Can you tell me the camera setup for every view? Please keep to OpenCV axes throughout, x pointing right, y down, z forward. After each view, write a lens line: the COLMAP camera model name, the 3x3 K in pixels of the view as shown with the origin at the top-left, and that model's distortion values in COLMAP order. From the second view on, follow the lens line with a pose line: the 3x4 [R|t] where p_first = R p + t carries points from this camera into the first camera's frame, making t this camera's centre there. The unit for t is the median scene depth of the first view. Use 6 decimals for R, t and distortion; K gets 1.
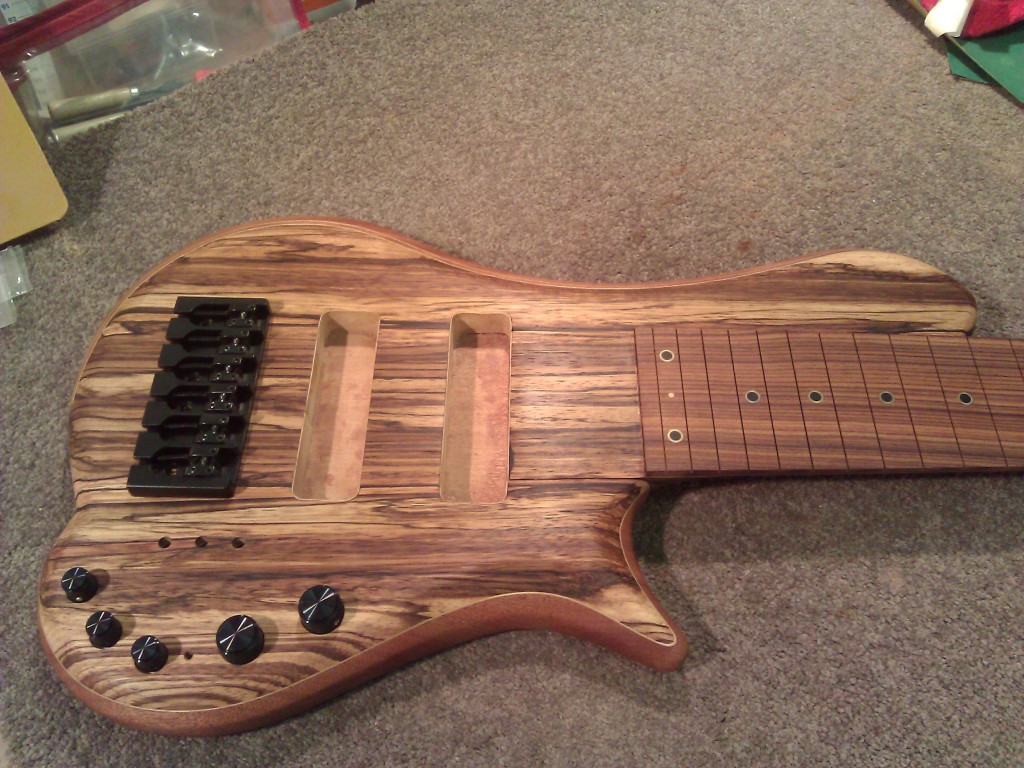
lens RADIAL K [[988.3, 0, 512.0], [0, 988.3, 384.0], [0, 0, 1]] dist [0.129342, -0.322231]
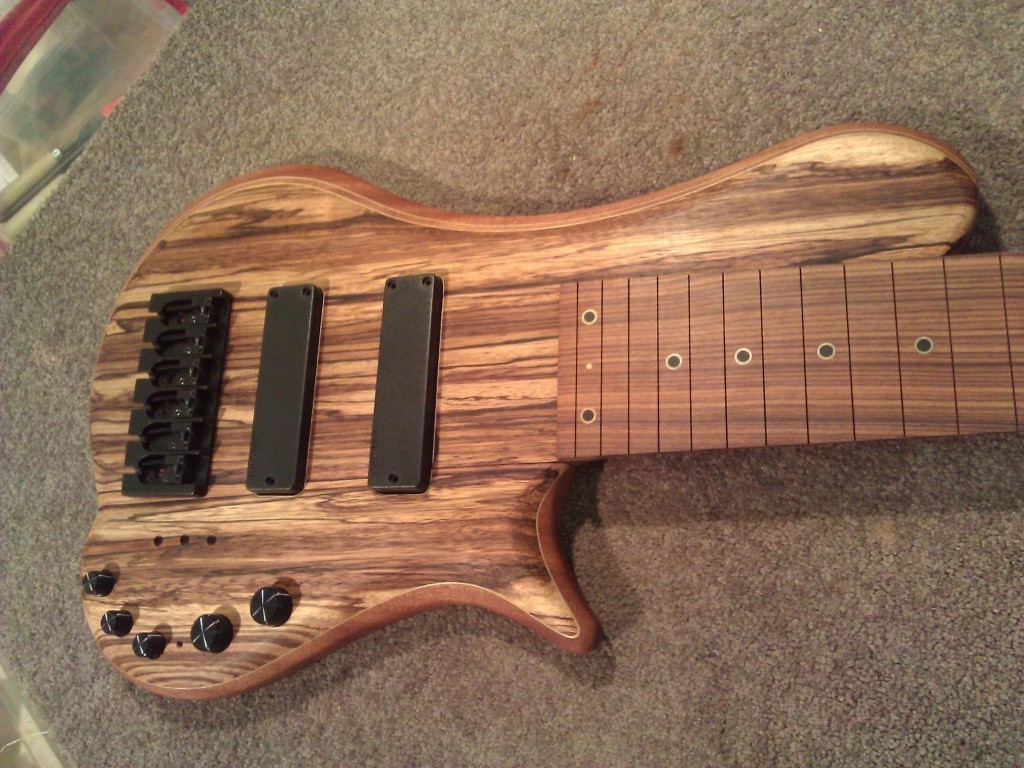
lens RADIAL K [[988.3, 0, 512.0], [0, 988.3, 384.0], [0, 0, 1]] dist [0.129342, -0.322231]
pose [[0.940863, -0.067116, -0.332073, 0.427137], [0.170697, 0.940585, 0.293534, -0.277272], [0.292642, -0.332859, 0.896418, 0.136583]]
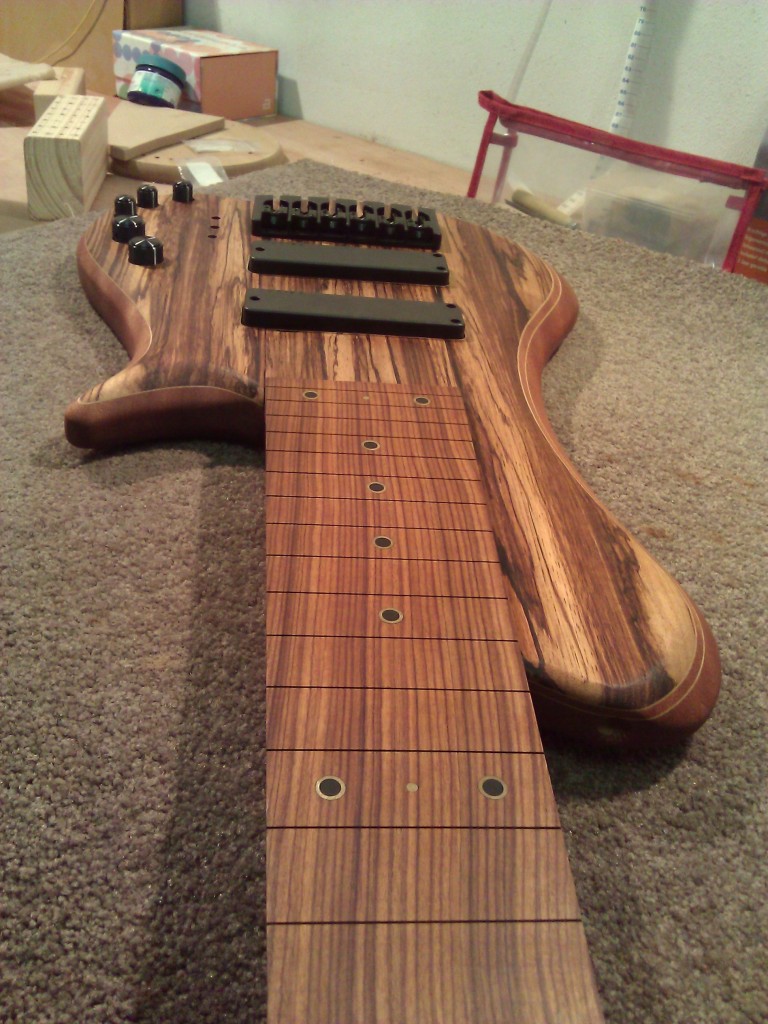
lens RADIAL K [[988.3, 0, 384.0], [0, 988.3, 512.0], [0, 0, 1]] dist [0.129342, -0.322231]
pose [[0.082228, 0.569458, -0.817897, 0.982898], [-0.869720, 0.441739, 0.220121, -0.158089], [0.486647, 0.693242, 0.531593, 0.652495]]
